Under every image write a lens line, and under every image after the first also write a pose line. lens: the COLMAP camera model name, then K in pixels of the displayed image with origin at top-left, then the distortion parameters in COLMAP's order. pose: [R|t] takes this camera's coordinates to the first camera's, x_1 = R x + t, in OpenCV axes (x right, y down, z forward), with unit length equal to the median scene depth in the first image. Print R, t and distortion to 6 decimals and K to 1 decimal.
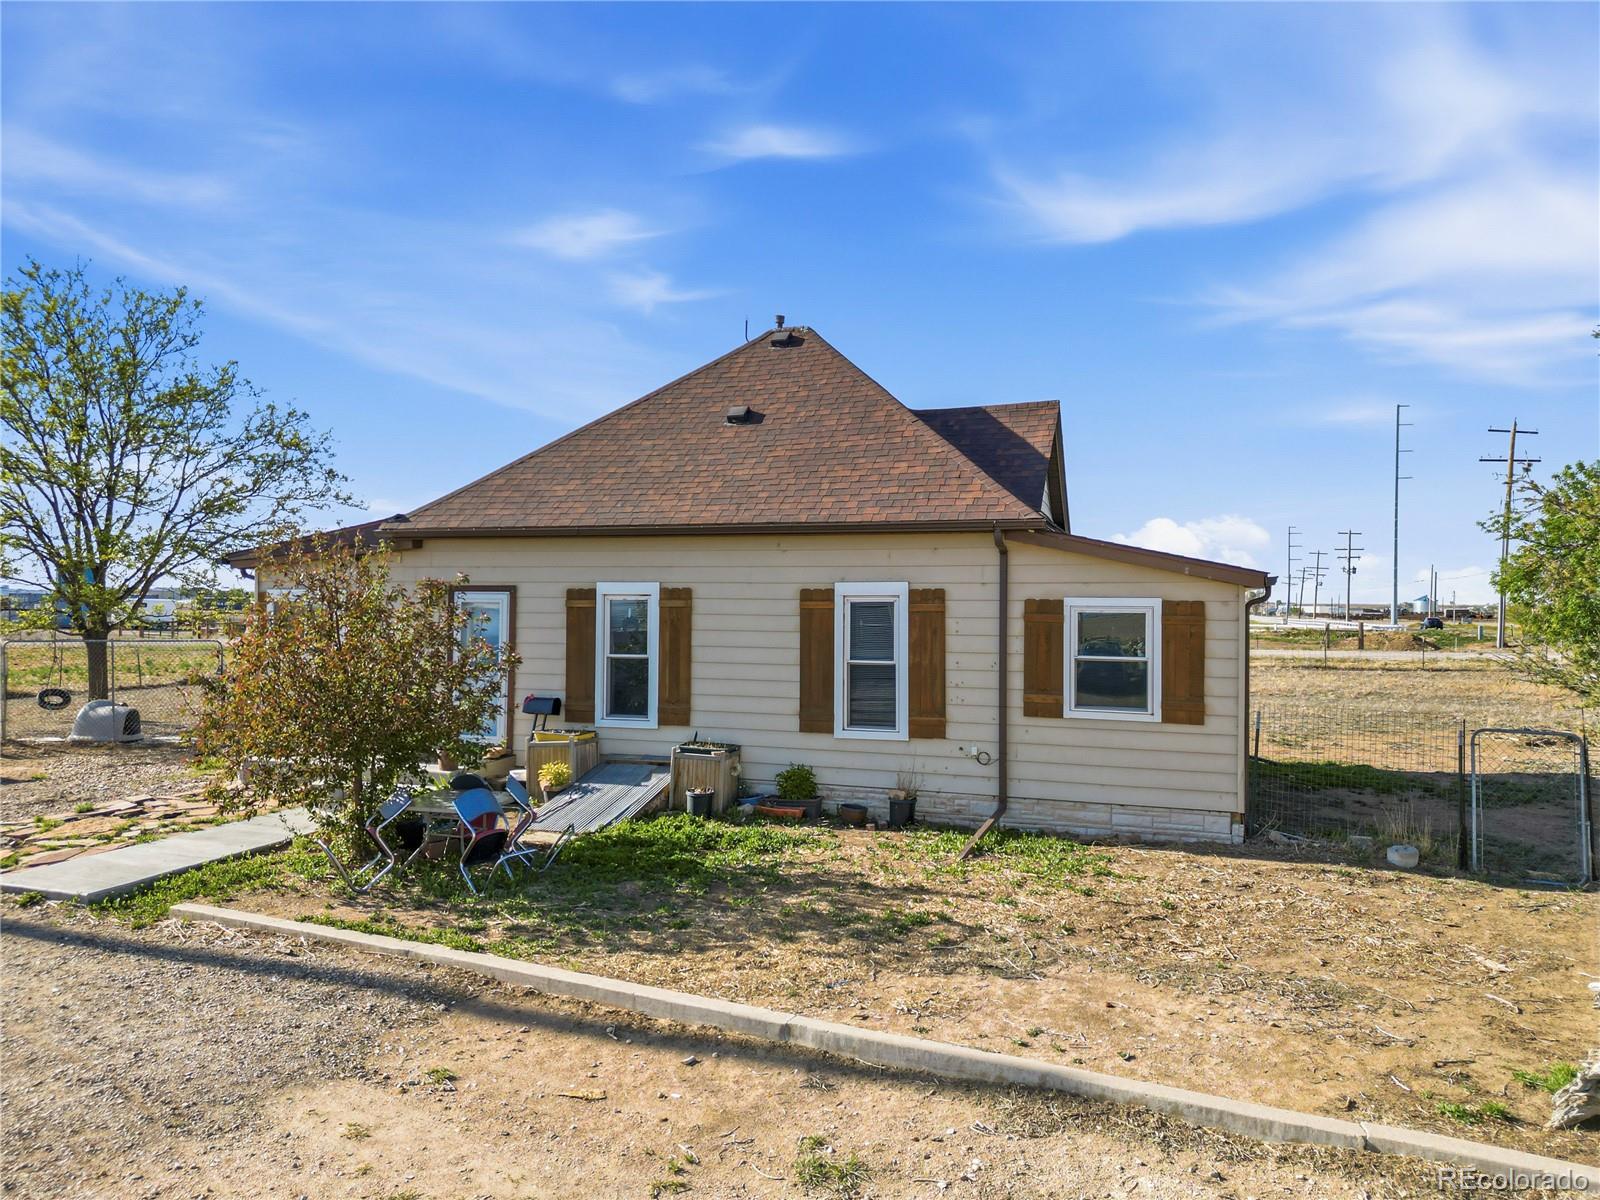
lens RADIAL K [[1125.5, 0, 794.3], [0, 1125.5, 596.0], [0, 0, 1]] dist [0.065213, -0.059102]
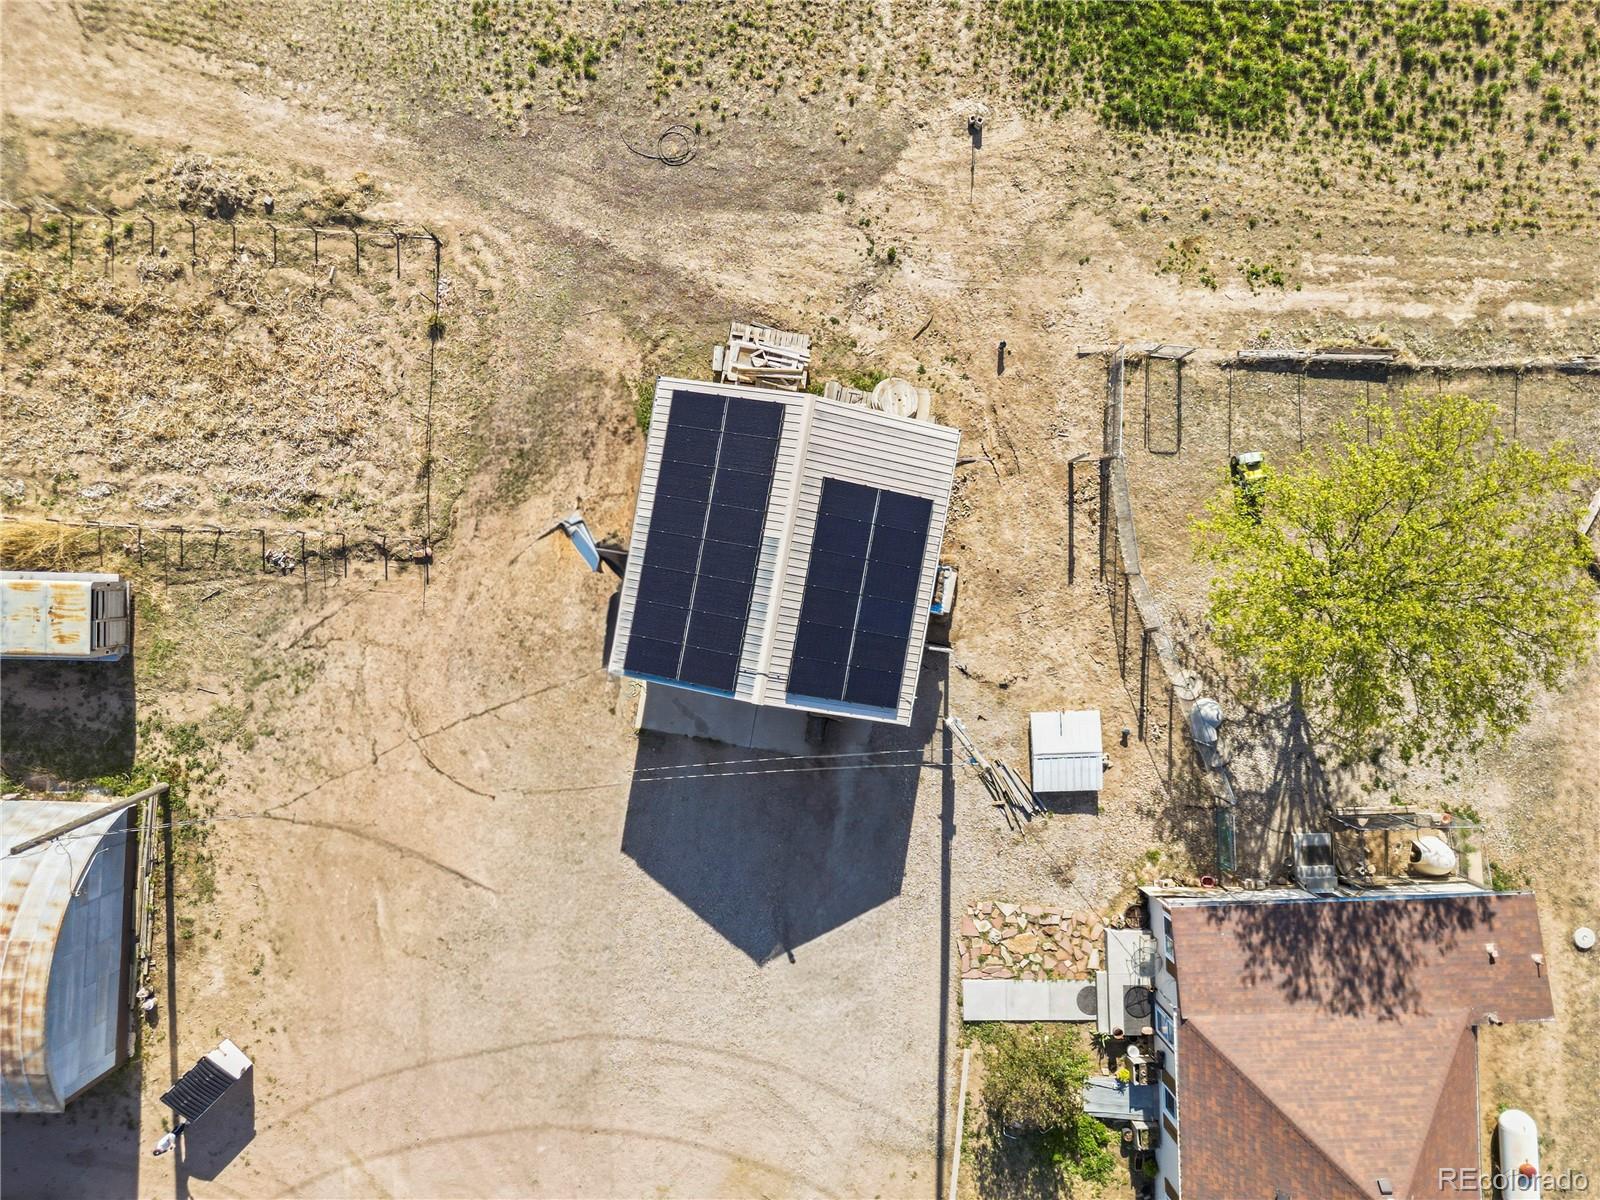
lens RADIAL K [[1125.5, 0, 814.2], [0, 1125.5, 590.0], [0, 0, 1]] dist [0.065213, -0.059102]
pose [[0.350069, 0.936502, -0.020367, -1.520895], [-0.004017, 0.023243, 0.999722, -2.586643], [0.936715, -0.349890, 0.011899, 0.749974]]
